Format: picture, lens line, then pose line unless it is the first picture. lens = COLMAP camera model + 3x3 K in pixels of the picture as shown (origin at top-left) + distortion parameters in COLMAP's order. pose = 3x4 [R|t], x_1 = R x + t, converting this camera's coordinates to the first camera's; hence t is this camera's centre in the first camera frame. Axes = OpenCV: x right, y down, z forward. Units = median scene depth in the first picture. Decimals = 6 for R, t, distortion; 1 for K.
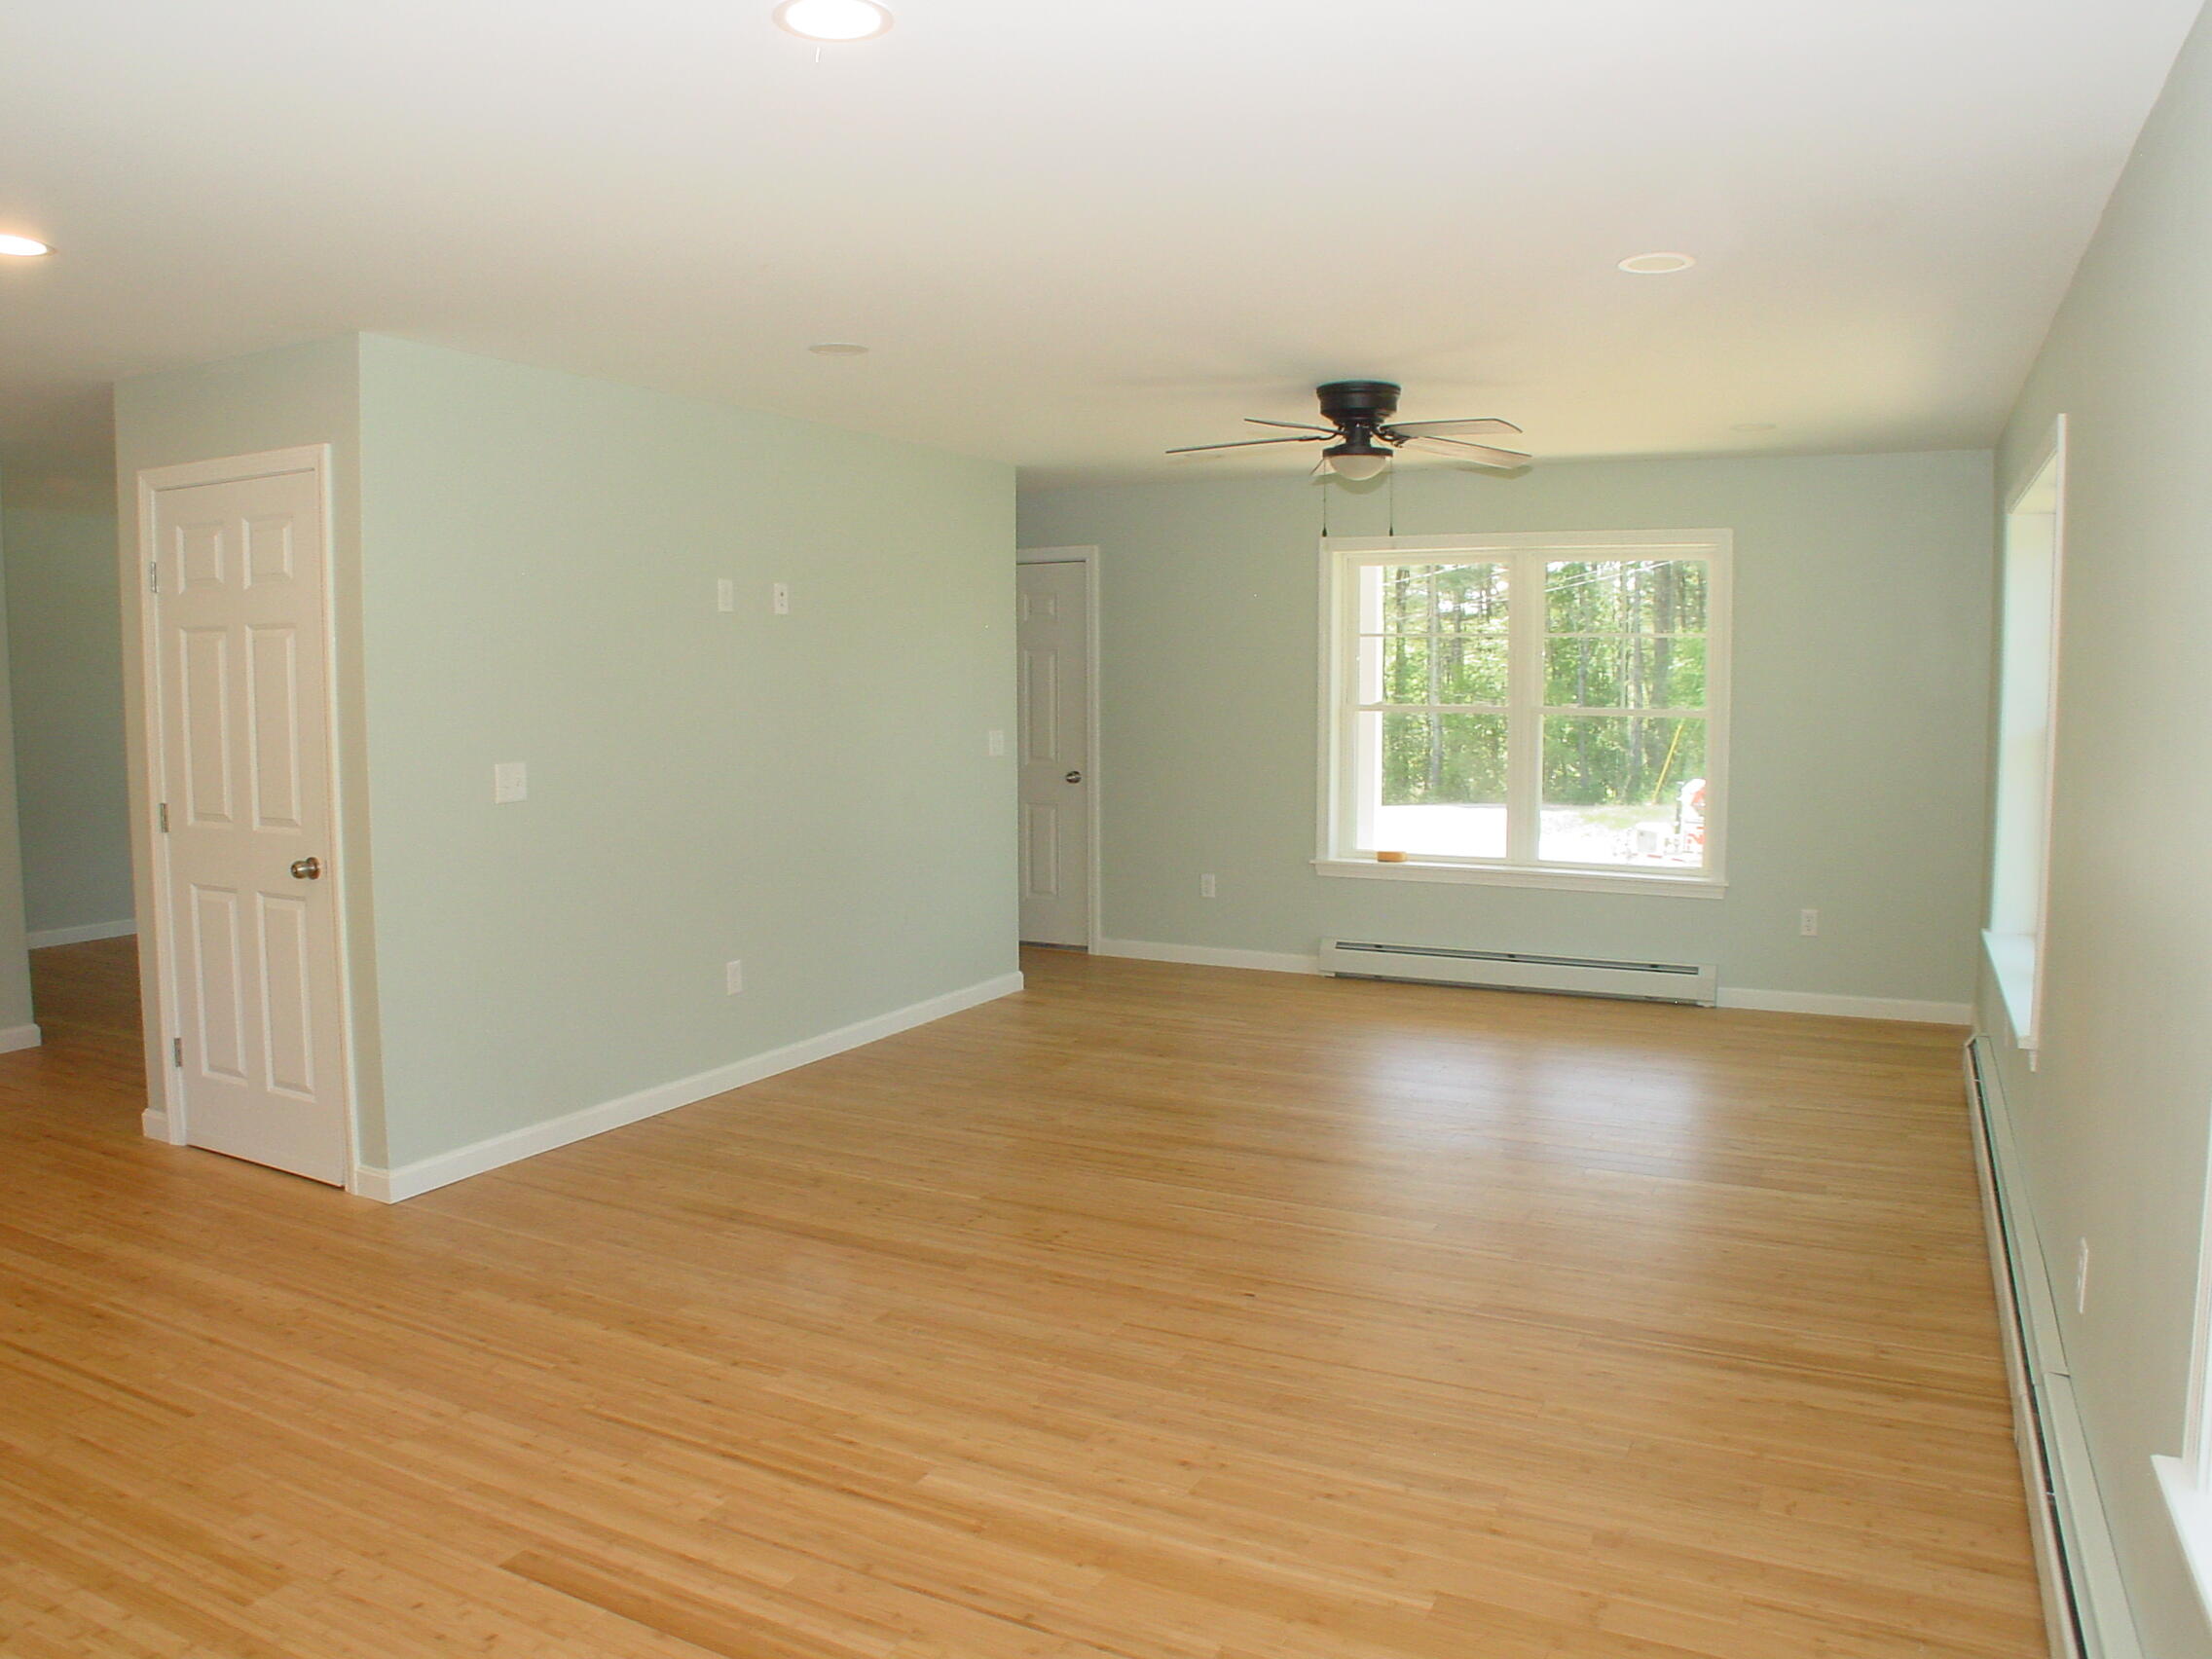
lens RADIAL K [[1599.3, 0, 1108.1], [0, 1599.3, 820.6], [0, 0, 1]] dist [-0.195025, 0.124284]
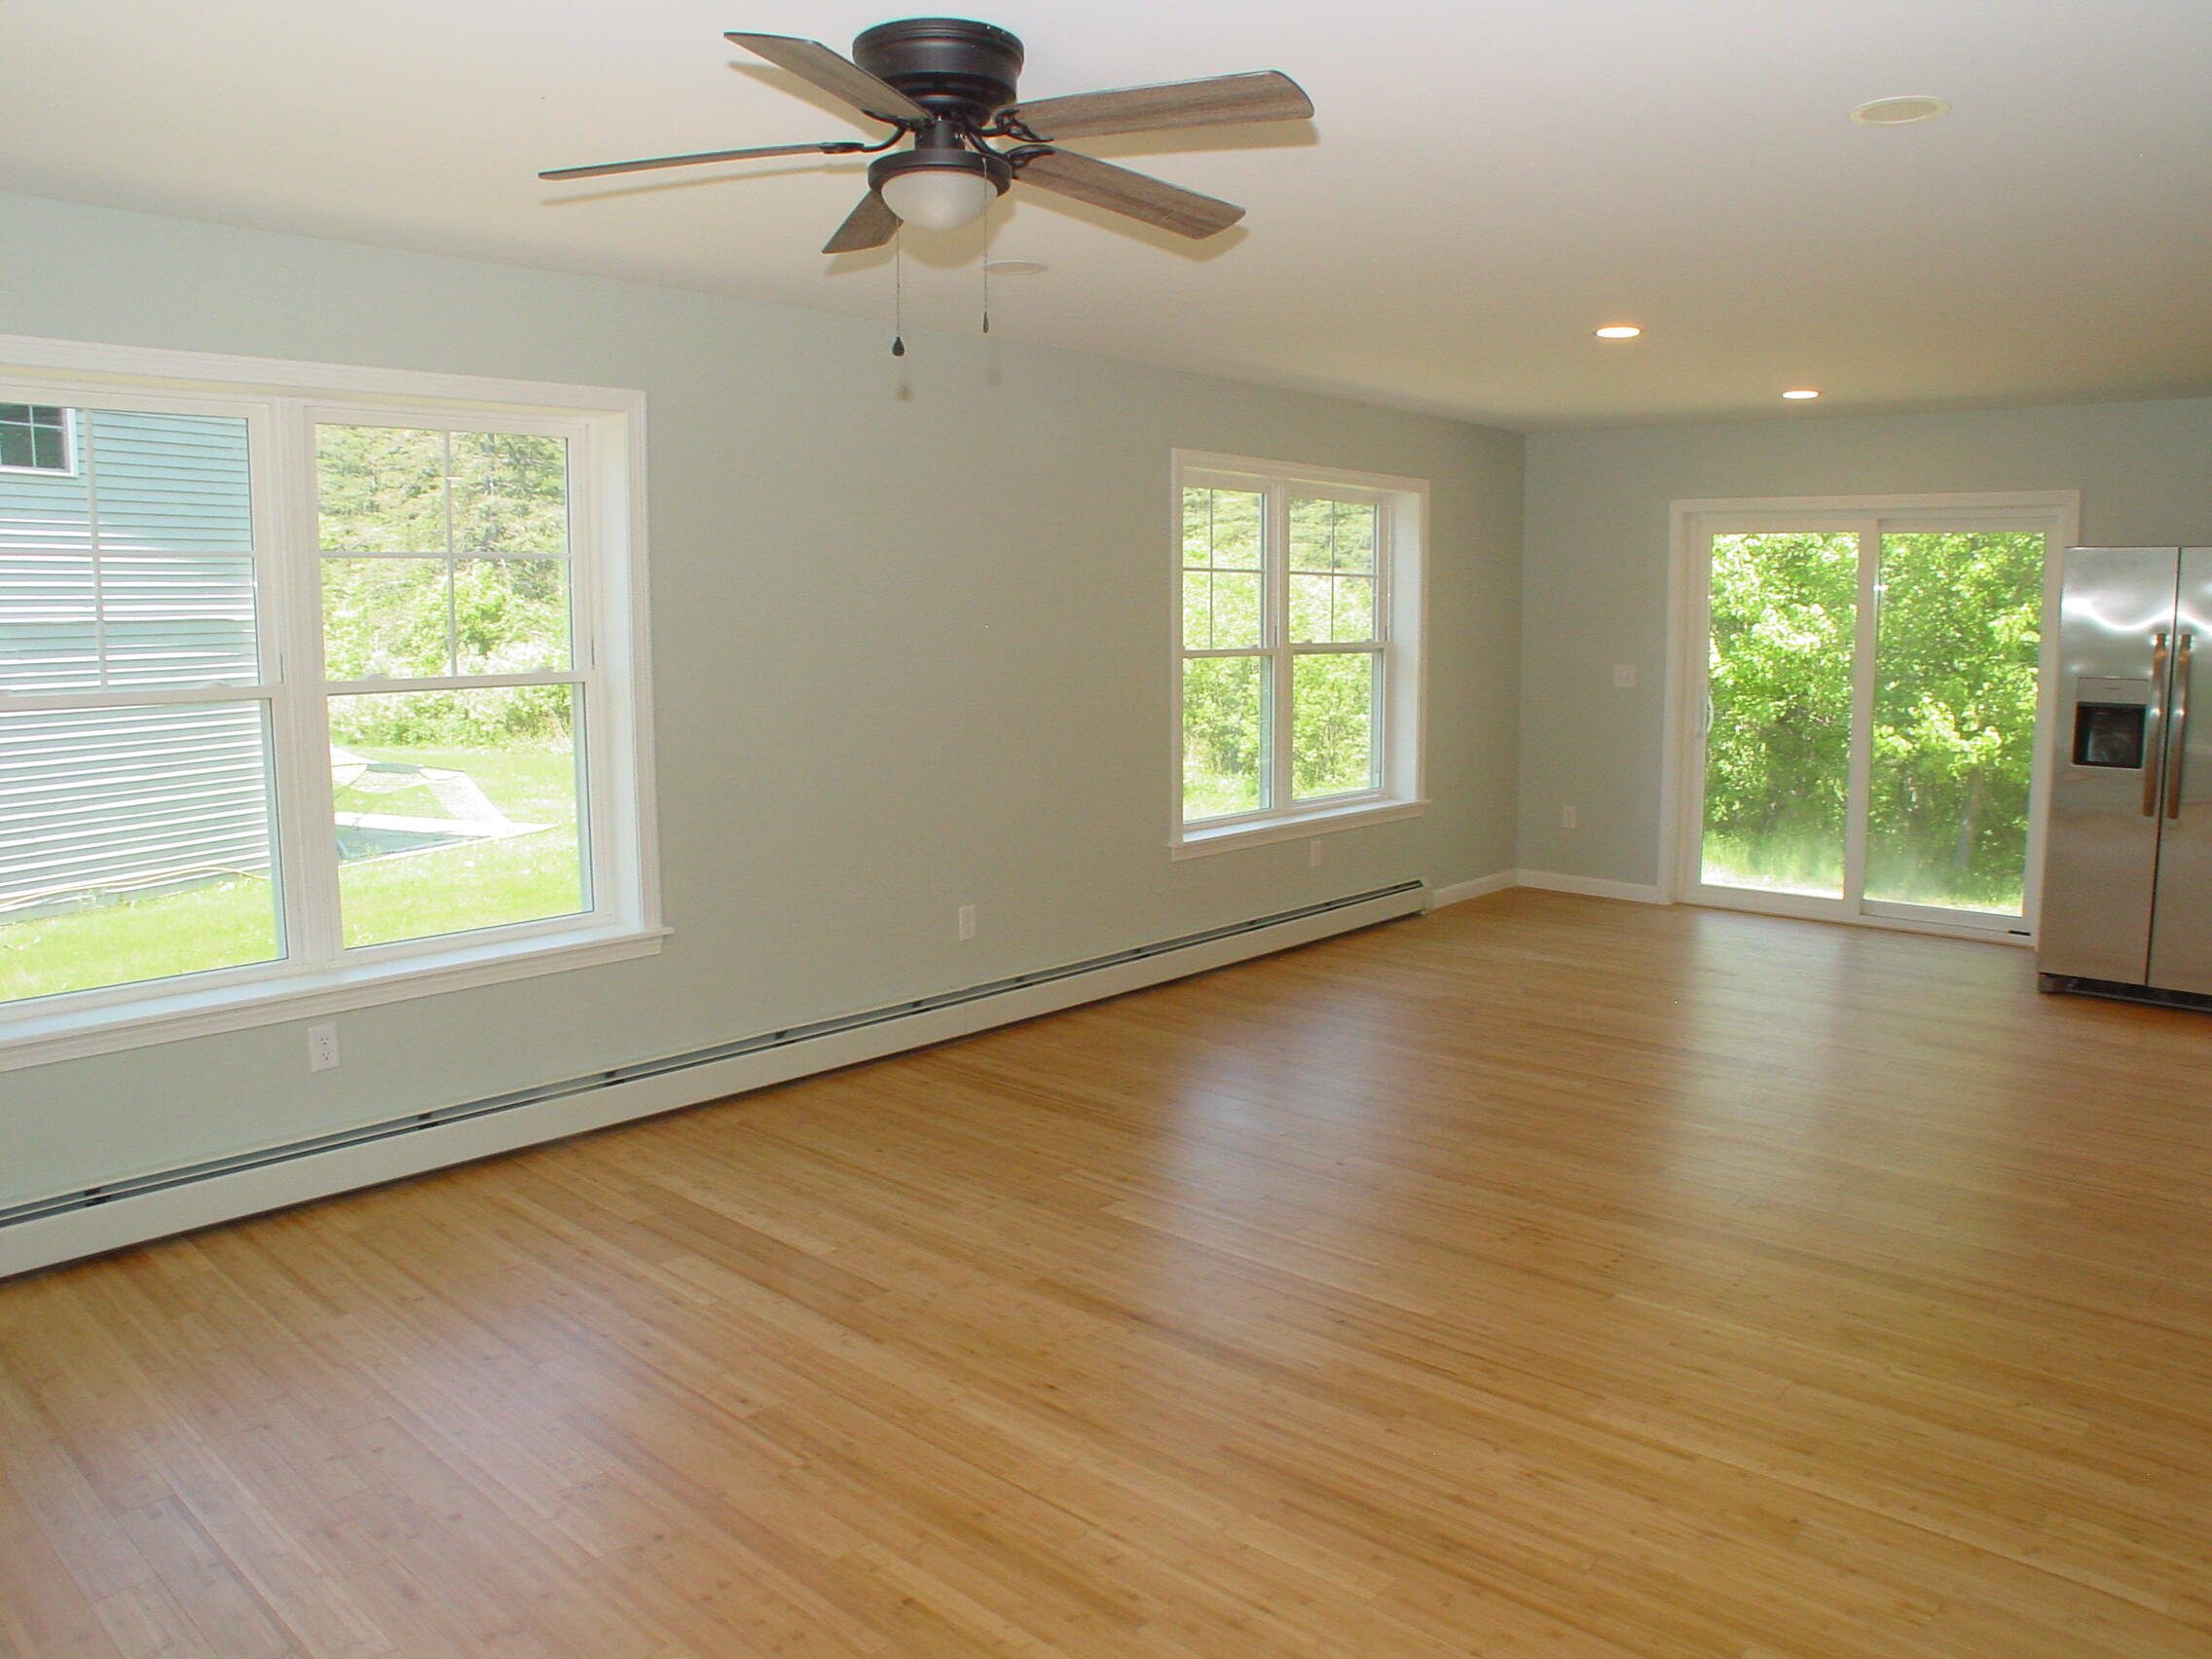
lens RADIAL K [[1599.3, 0, 1108.1], [0, 1599.3, 820.6], [0, 0, 1]] dist [-0.195025, 0.124284]
pose [[-0.966869, -0.033726, 0.253037, -0.021853], [0.021648, 0.976831, 0.212915, -0.143517], [-0.254355, 0.211339, -0.943737, 1.572275]]
